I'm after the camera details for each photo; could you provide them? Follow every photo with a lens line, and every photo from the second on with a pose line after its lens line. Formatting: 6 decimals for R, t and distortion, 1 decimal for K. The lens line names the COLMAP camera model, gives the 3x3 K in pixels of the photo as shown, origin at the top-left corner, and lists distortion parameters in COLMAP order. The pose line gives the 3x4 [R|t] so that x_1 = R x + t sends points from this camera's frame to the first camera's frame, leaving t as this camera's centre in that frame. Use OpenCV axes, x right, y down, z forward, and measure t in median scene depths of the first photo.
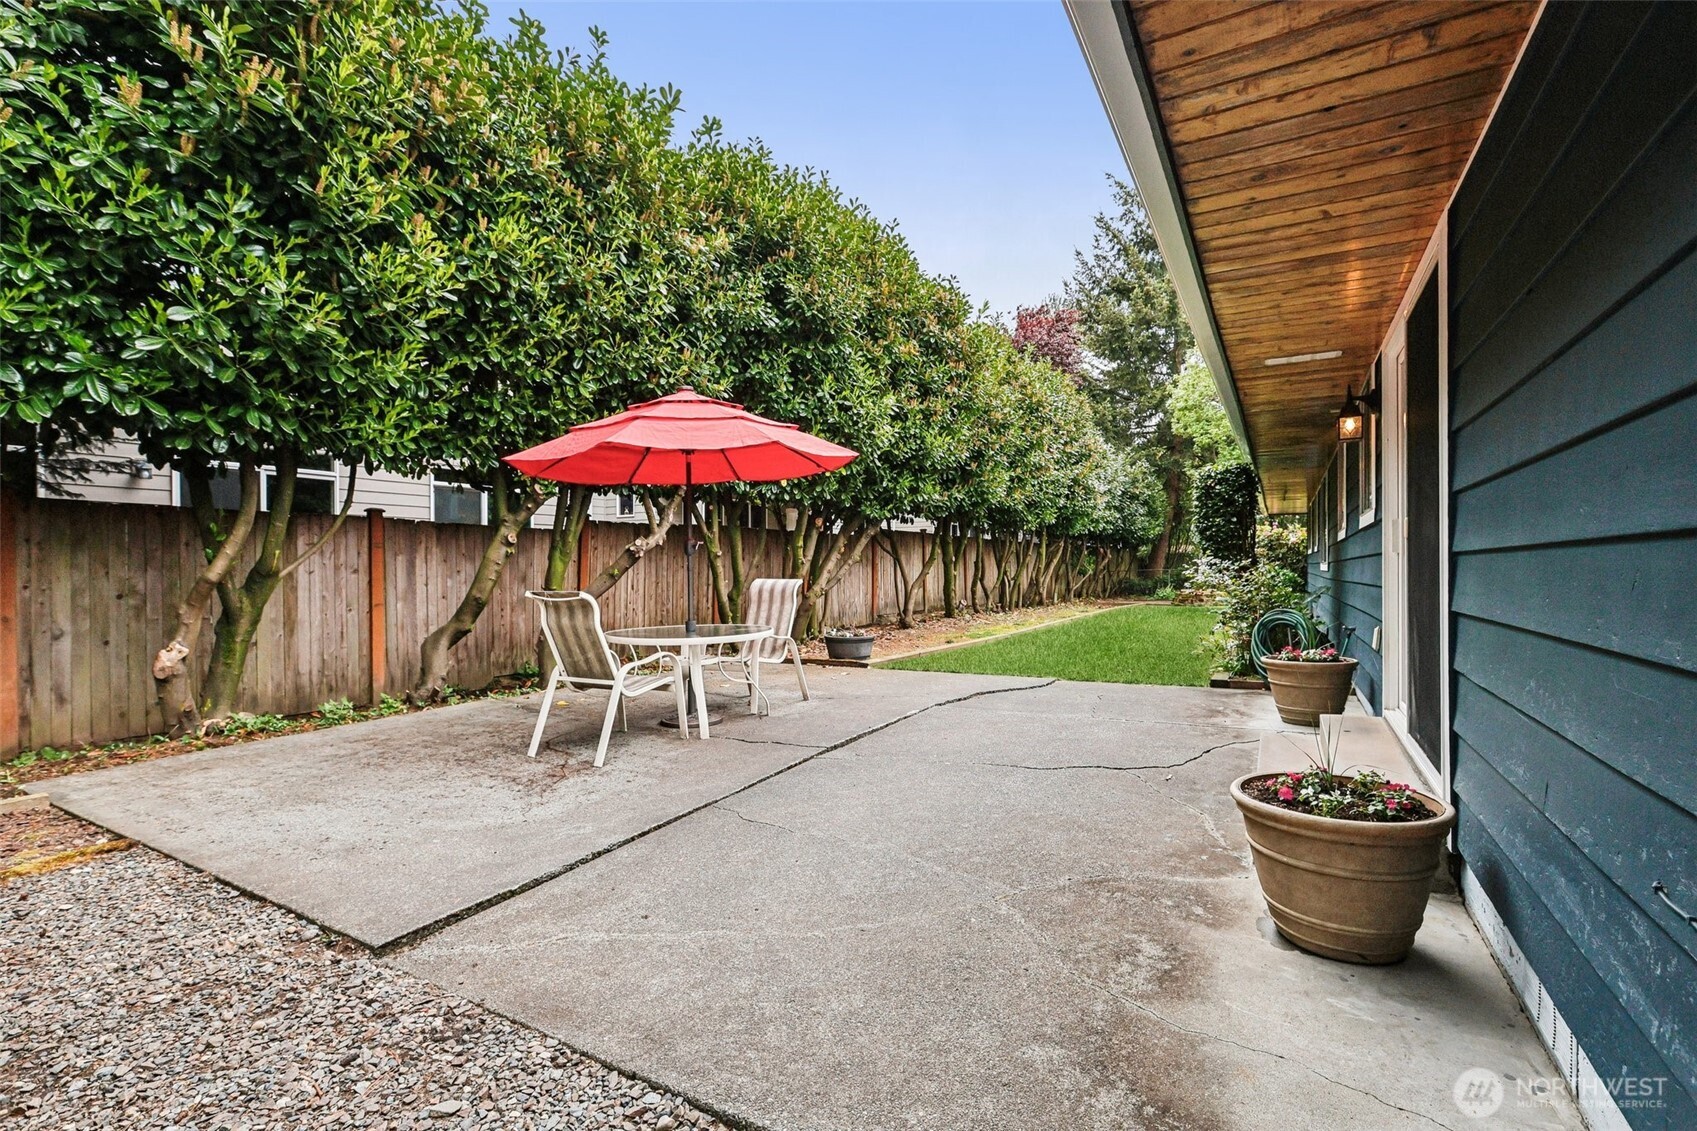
lens RADIAL K [[760.4, 0, 851.6], [0, 760.4, 566.9], [0, 0, 1]] dist [0.000463, 0.000424]
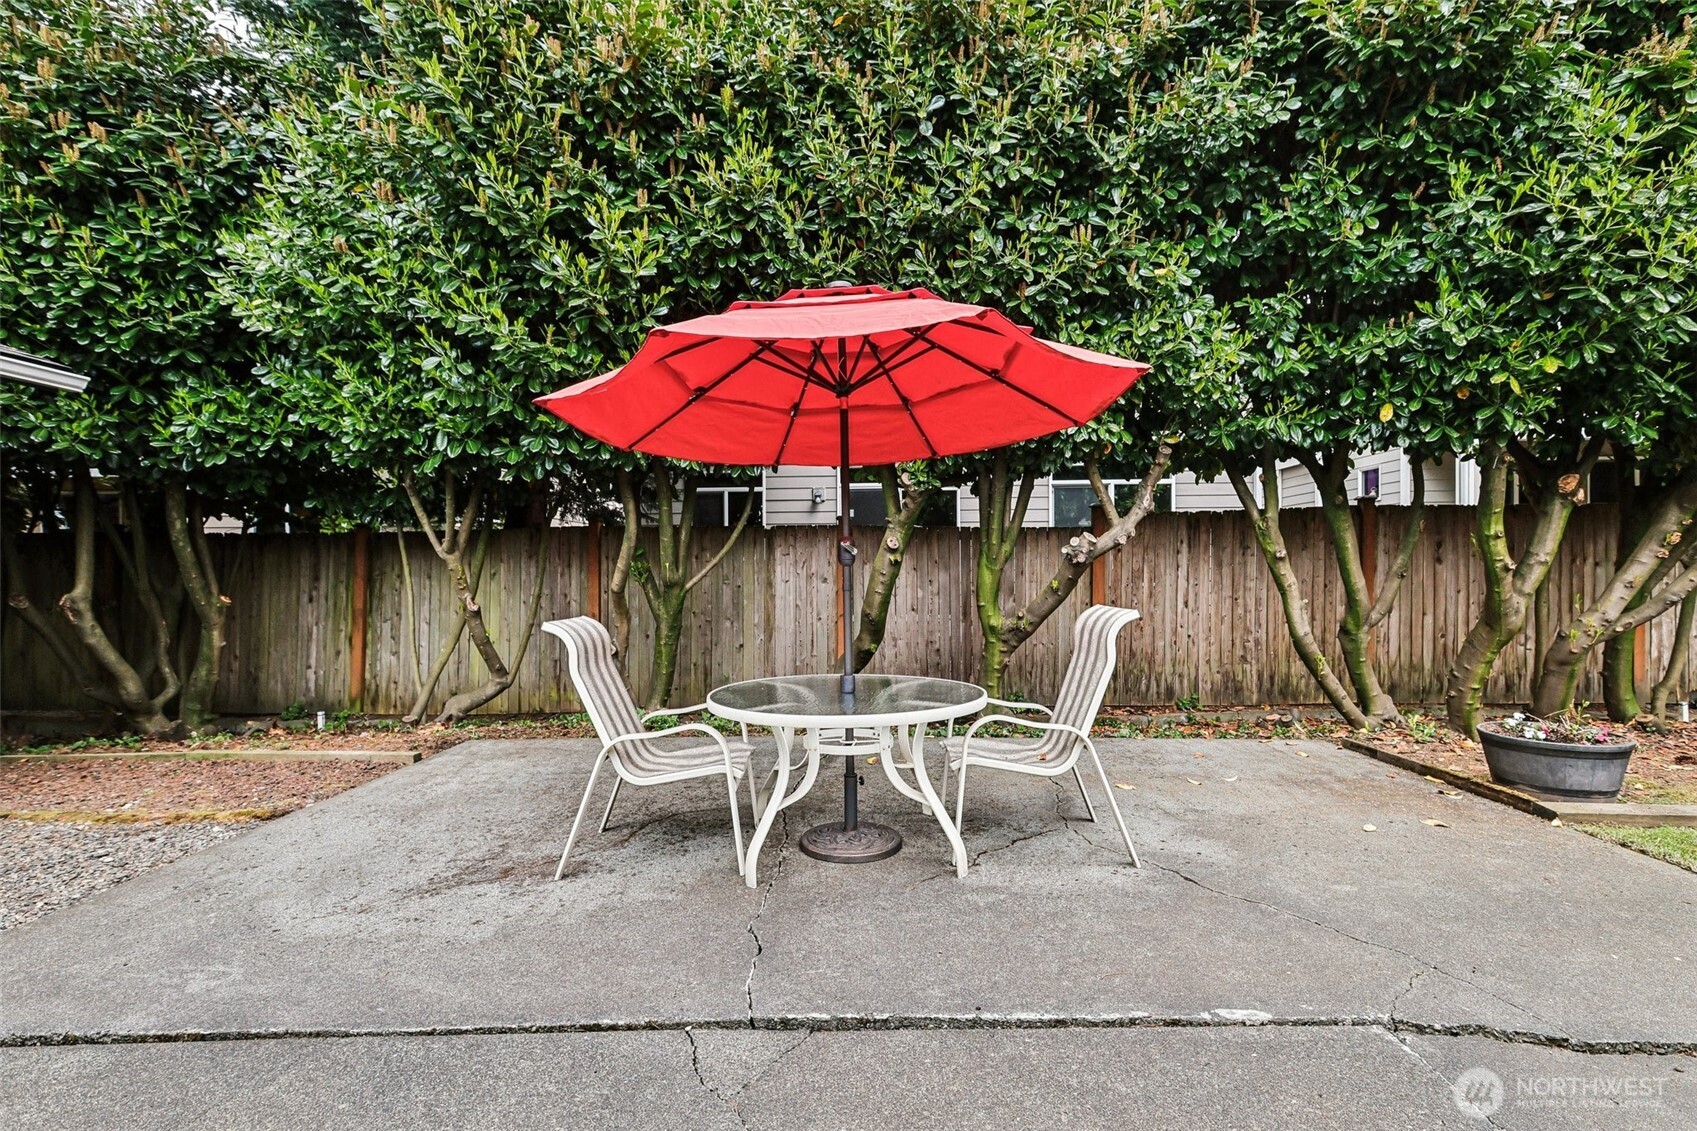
lens RADIAL K [[760.4, 0, 848.3], [0, 760.4, 571.9], [0, 0, 1]] dist [0.000463, 0.000424]
pose [[0.479523, 0.002103, -0.877527, 0.240578], [0.004250, 0.999980, 0.004718, -0.010442], [0.877519, -0.005992, 0.479504, 0.547804]]
